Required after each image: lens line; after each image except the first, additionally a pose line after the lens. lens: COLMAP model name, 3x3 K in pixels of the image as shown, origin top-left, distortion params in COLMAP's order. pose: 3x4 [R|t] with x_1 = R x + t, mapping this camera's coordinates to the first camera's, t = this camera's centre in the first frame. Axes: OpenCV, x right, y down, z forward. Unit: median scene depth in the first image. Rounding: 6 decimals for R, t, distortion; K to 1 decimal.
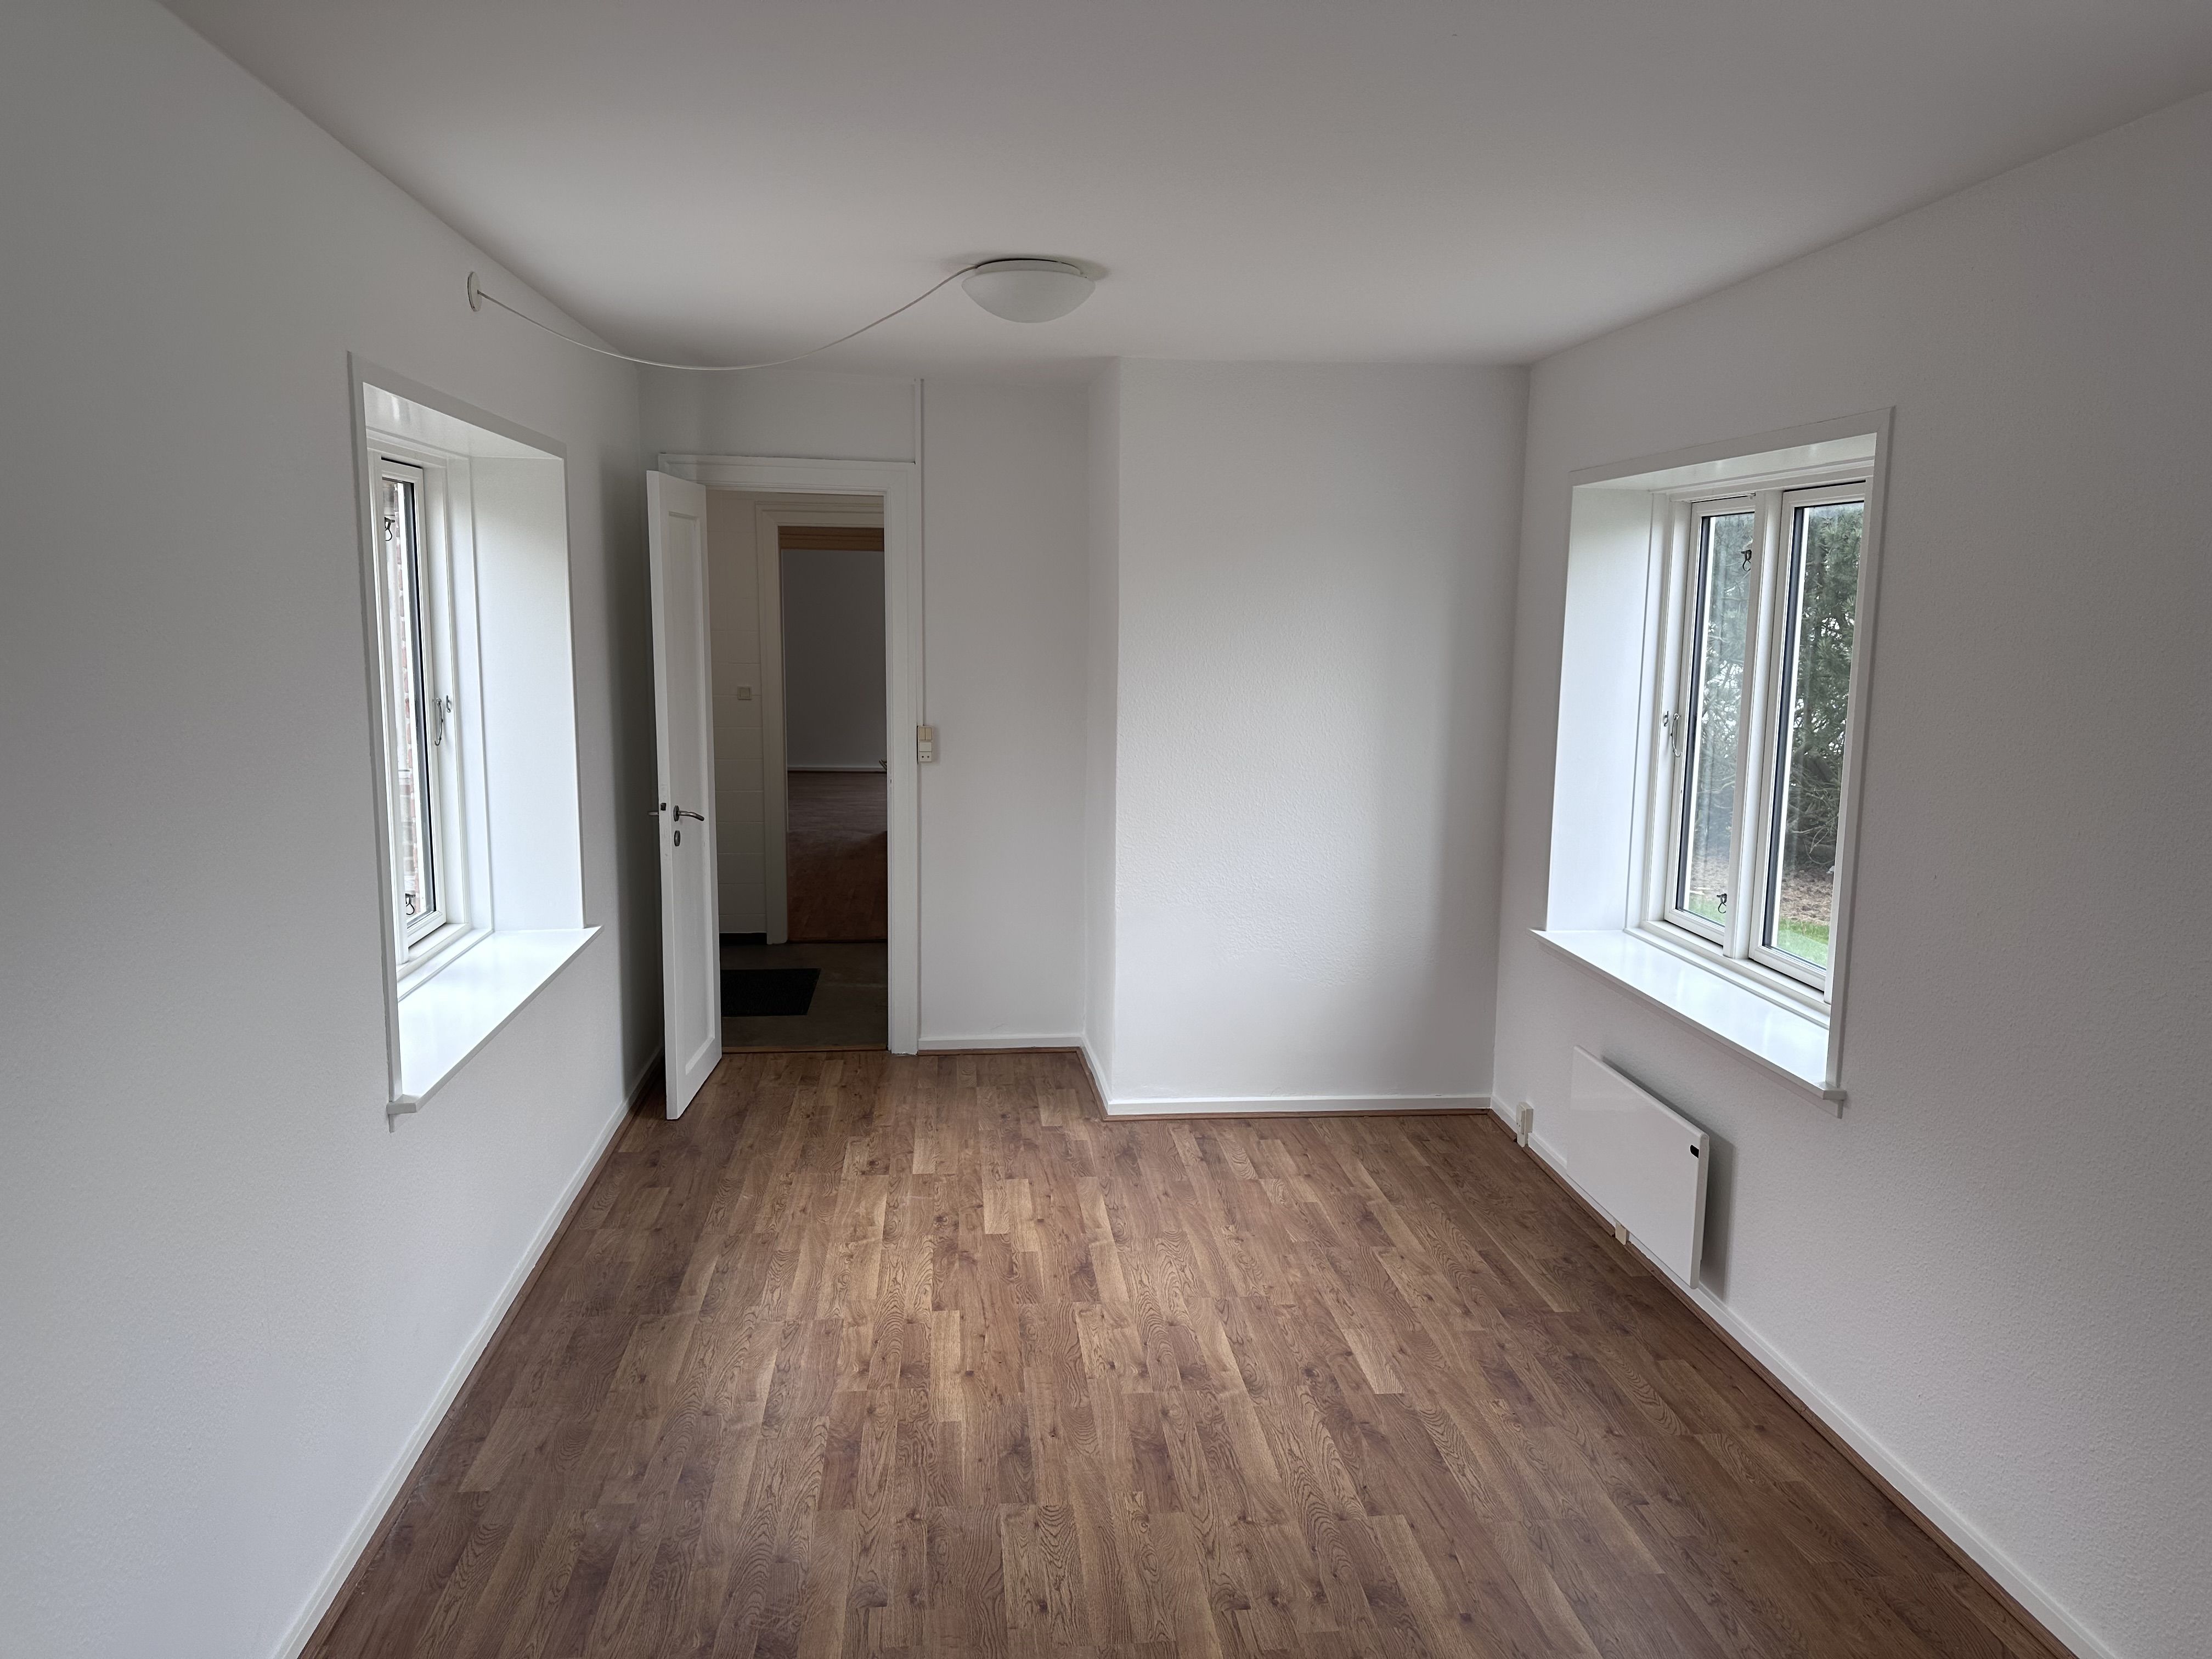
lens RADIAL K [[1562.2, 0, 1117.8], [0, 1562.2, 831.4], [0, 0, 1]] dist [0.007006, -0.002139]
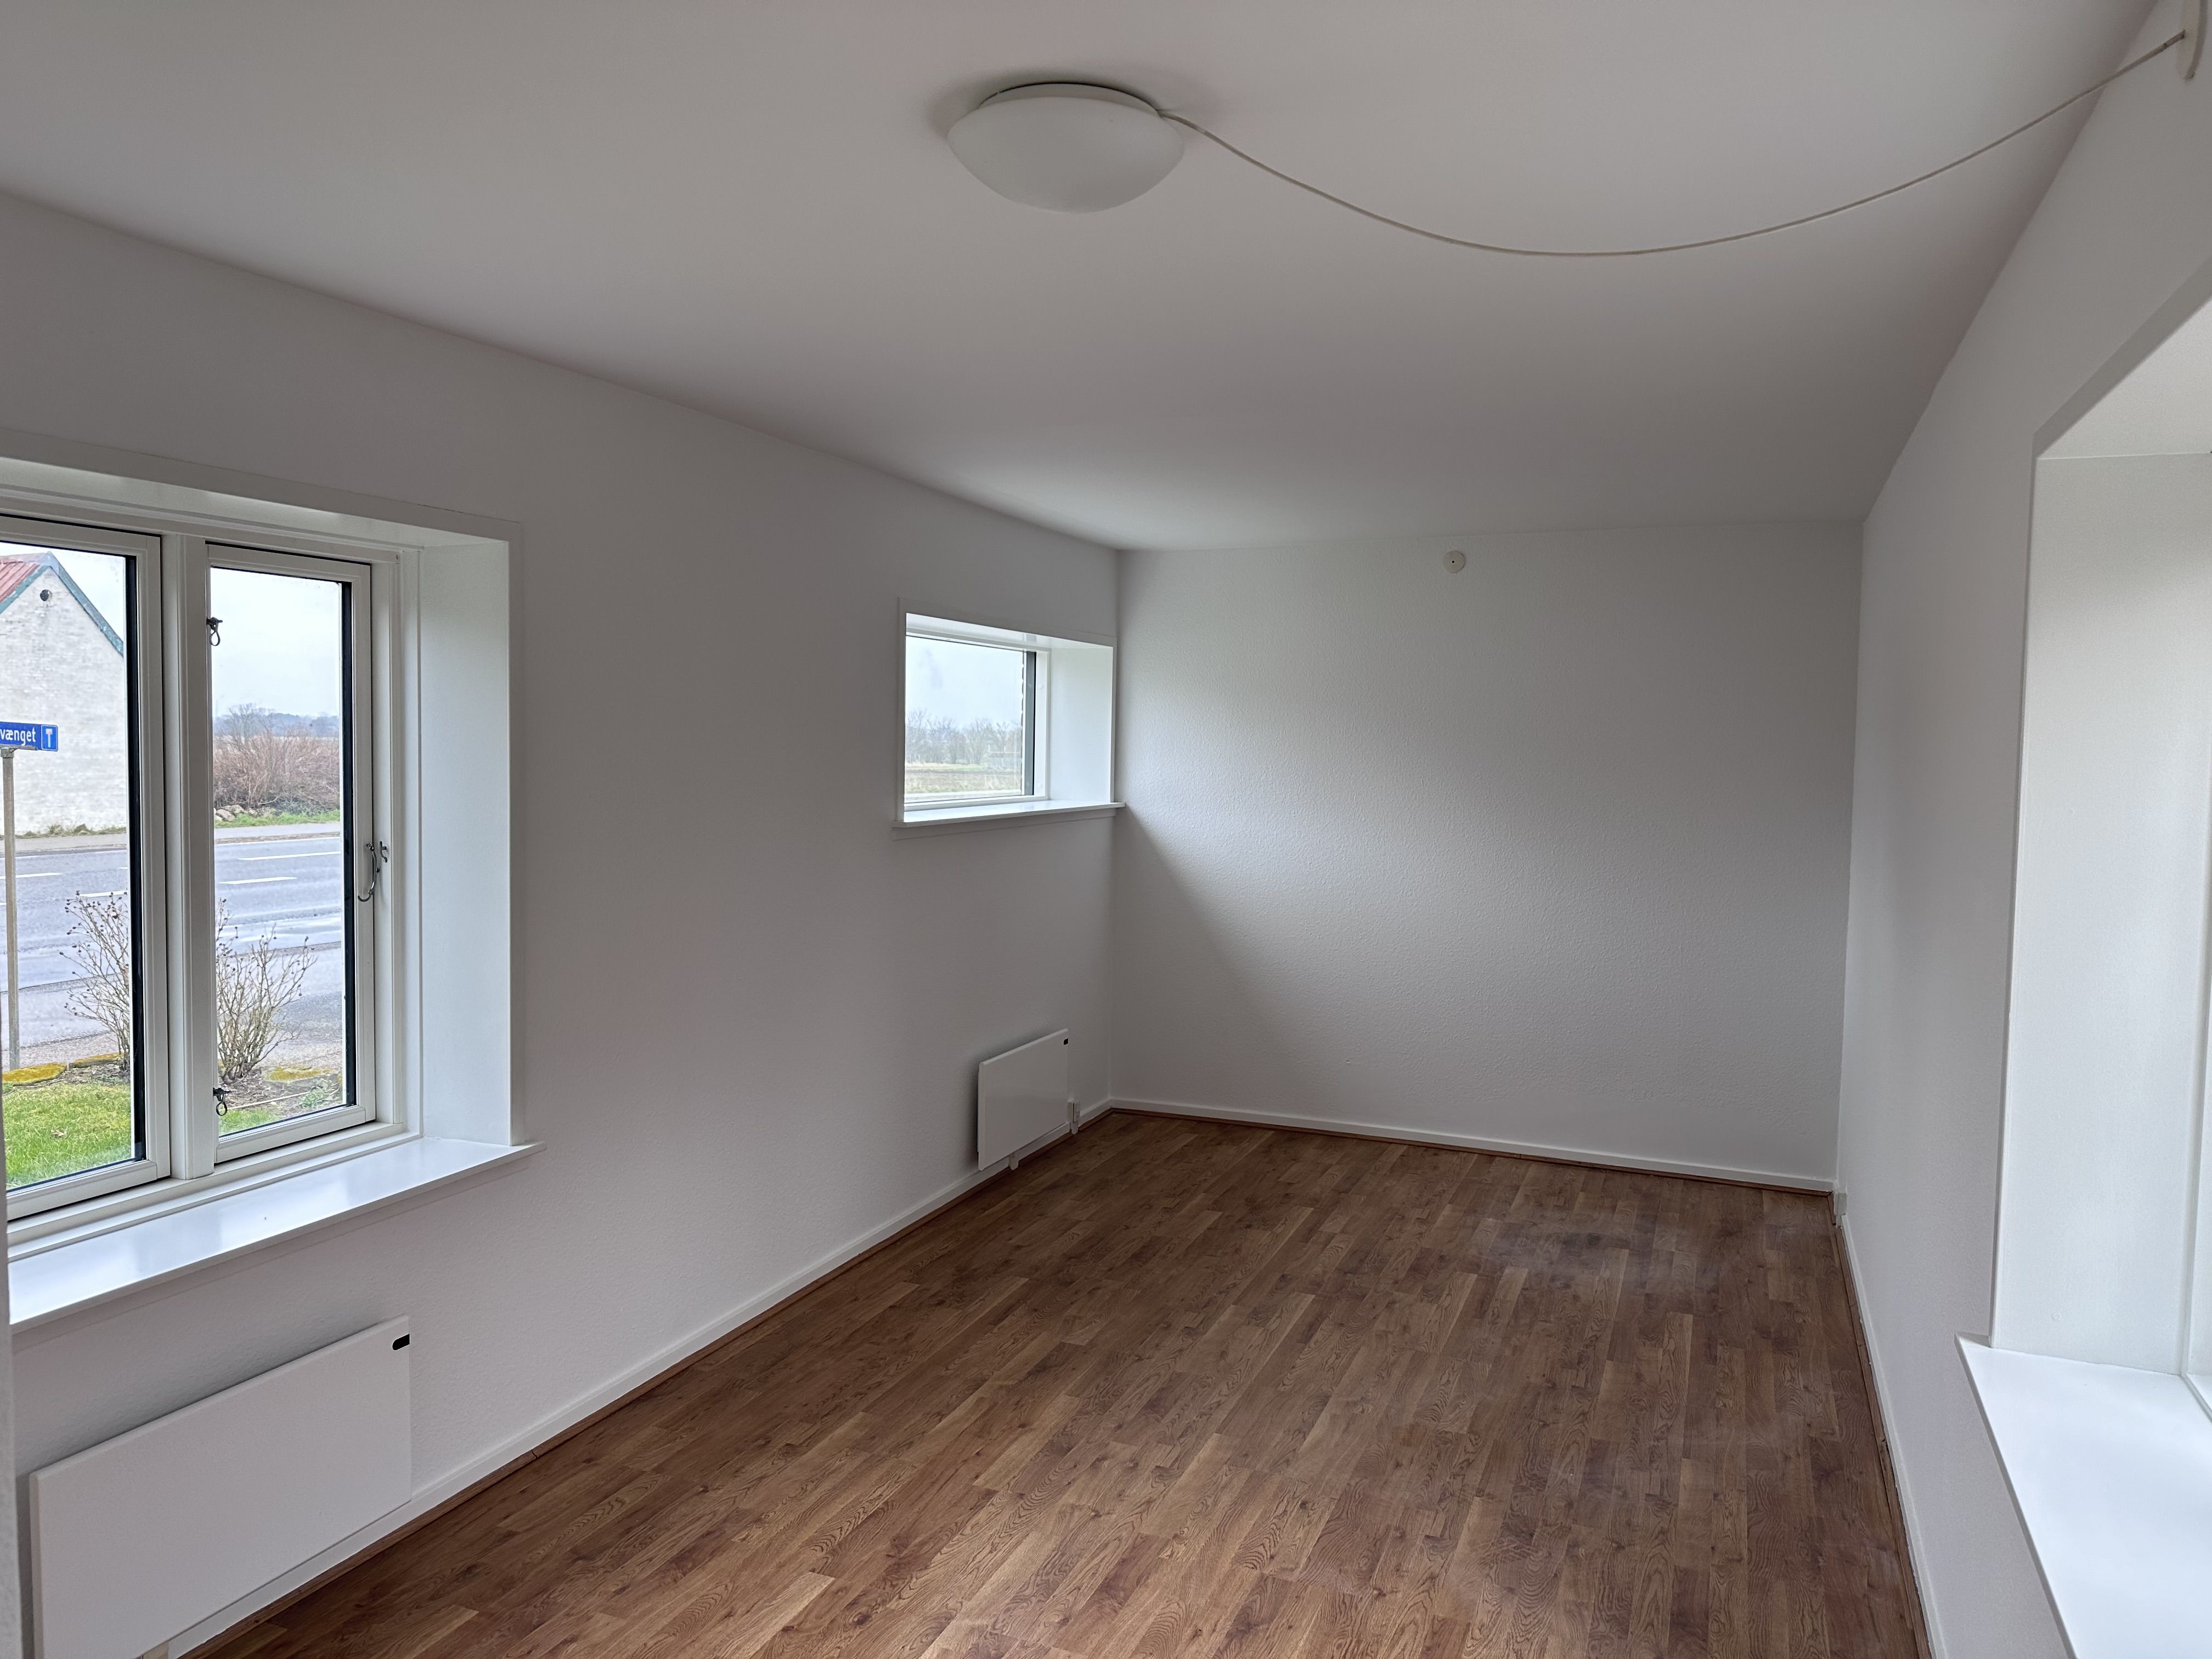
lens RADIAL K [[1562.2, 0, 1118.5], [0, 1562.2, 827.1], [0, 0, 1]] dist [0.007006, -0.002139]
pose [[-0.884511, -0.052917, 0.463509, -0.435606], [0.042981, 0.980077, 0.193912, -0.267978], [-0.464535, 0.191440, -0.864614, 1.900763]]
